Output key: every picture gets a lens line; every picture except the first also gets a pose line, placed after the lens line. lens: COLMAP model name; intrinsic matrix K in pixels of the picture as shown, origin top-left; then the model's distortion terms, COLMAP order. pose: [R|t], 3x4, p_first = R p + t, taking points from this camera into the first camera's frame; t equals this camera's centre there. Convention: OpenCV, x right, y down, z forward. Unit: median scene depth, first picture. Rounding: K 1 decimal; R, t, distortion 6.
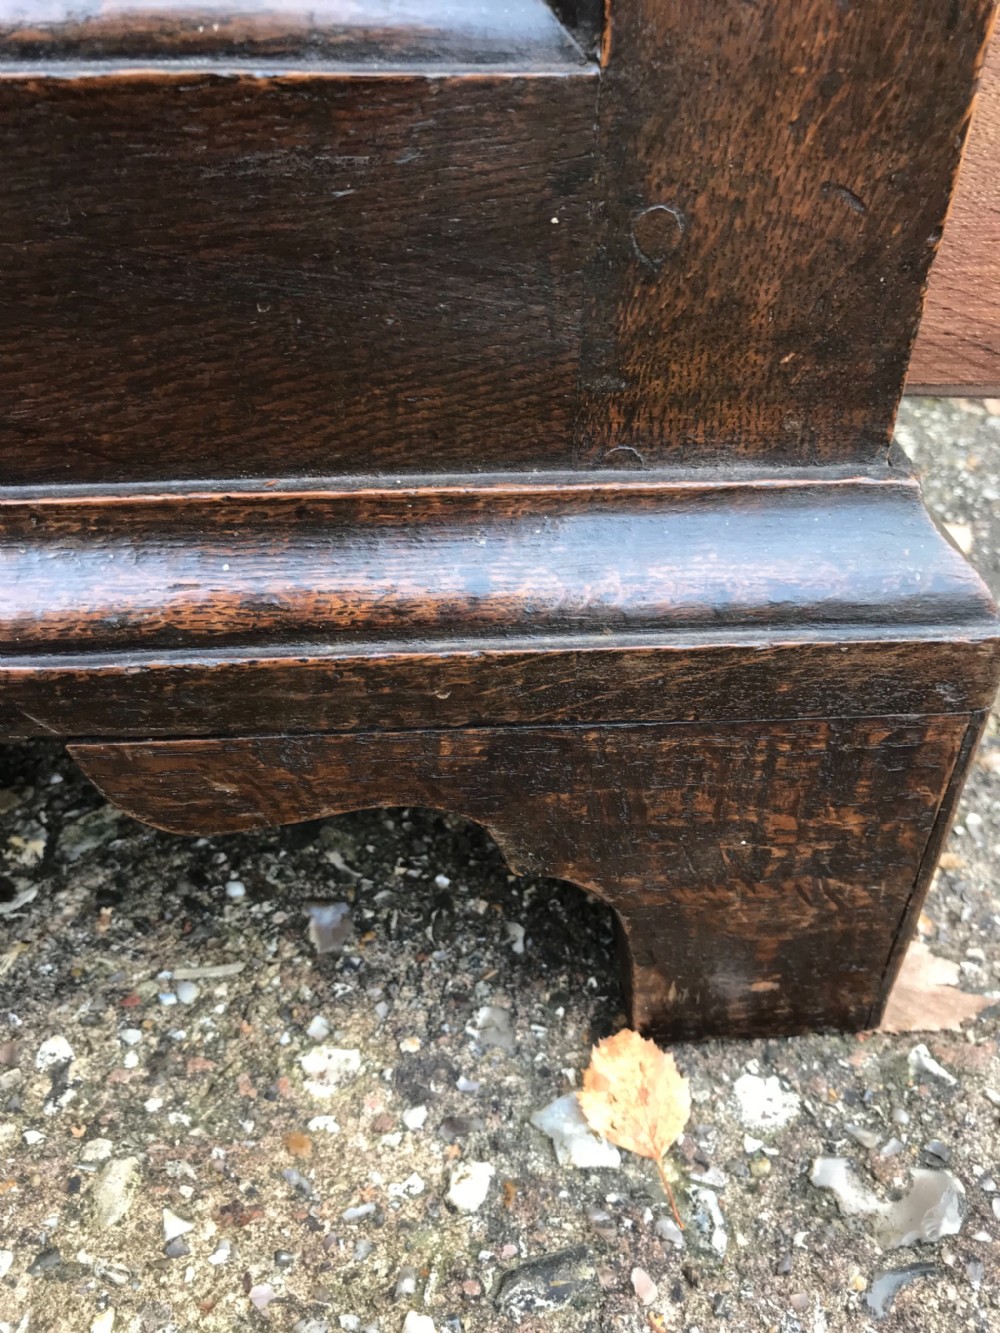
lens RADIAL K [[1124.0, 0, 487.7], [0, 1124.0, 654.5], [0, 0, 1]] dist [0.013089, -0.054070]
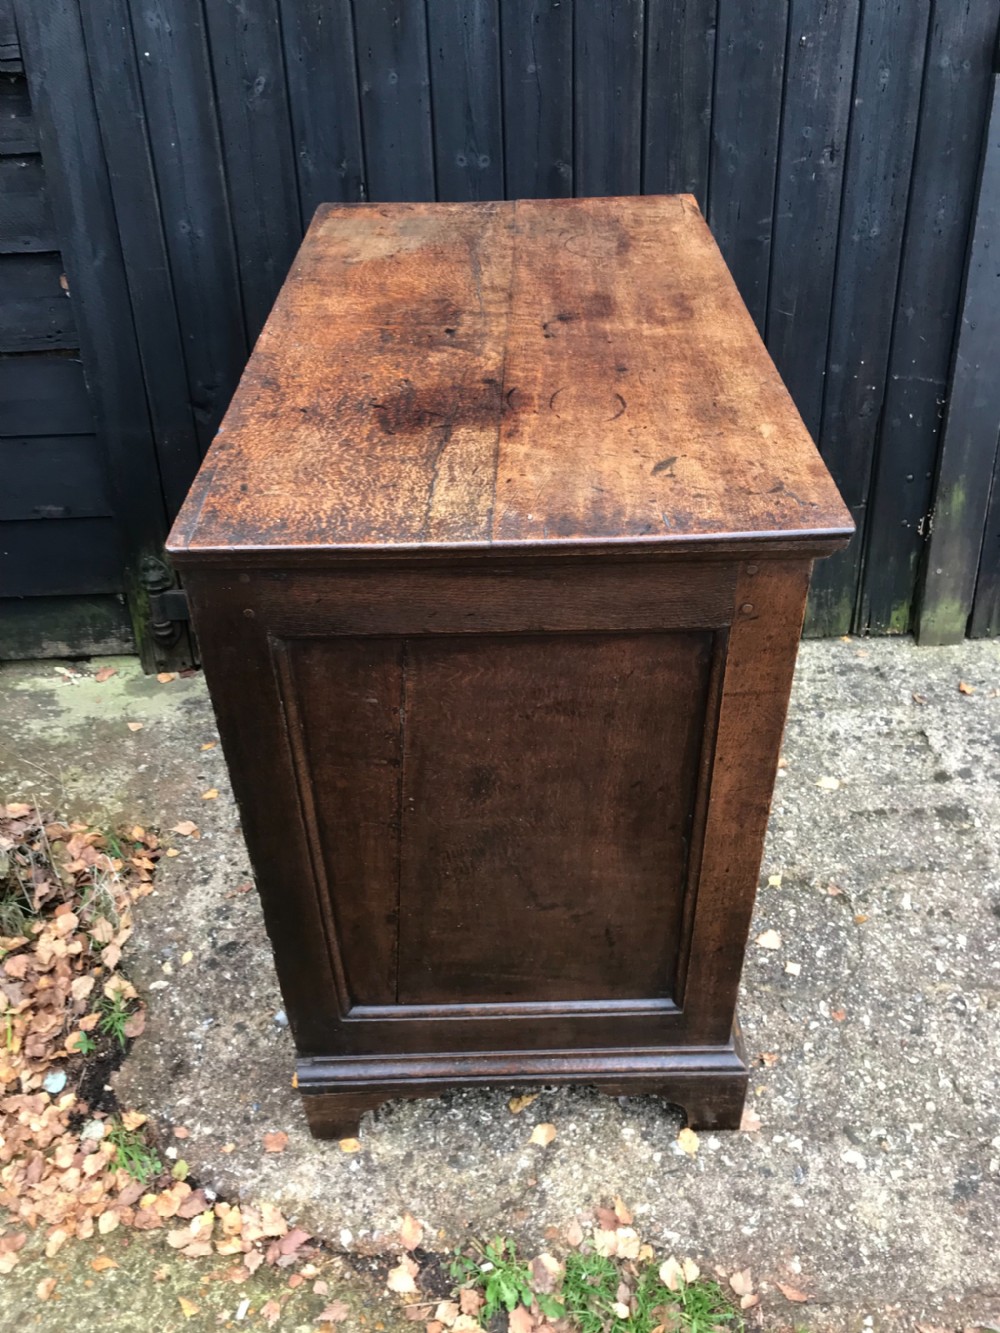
lens RADIAL K [[1112.1, 0, 497.9], [0, 1112.1, 653.1], [0, 0, 1]] dist [0.003074, 0.014564]
pose [[0.996851, 0.013821, -0.078084, -0.359172], [-0.013909, 0.999903, -0.000588, -1.767394], [0.078069, 0.001673, 0.996947, -4.018430]]
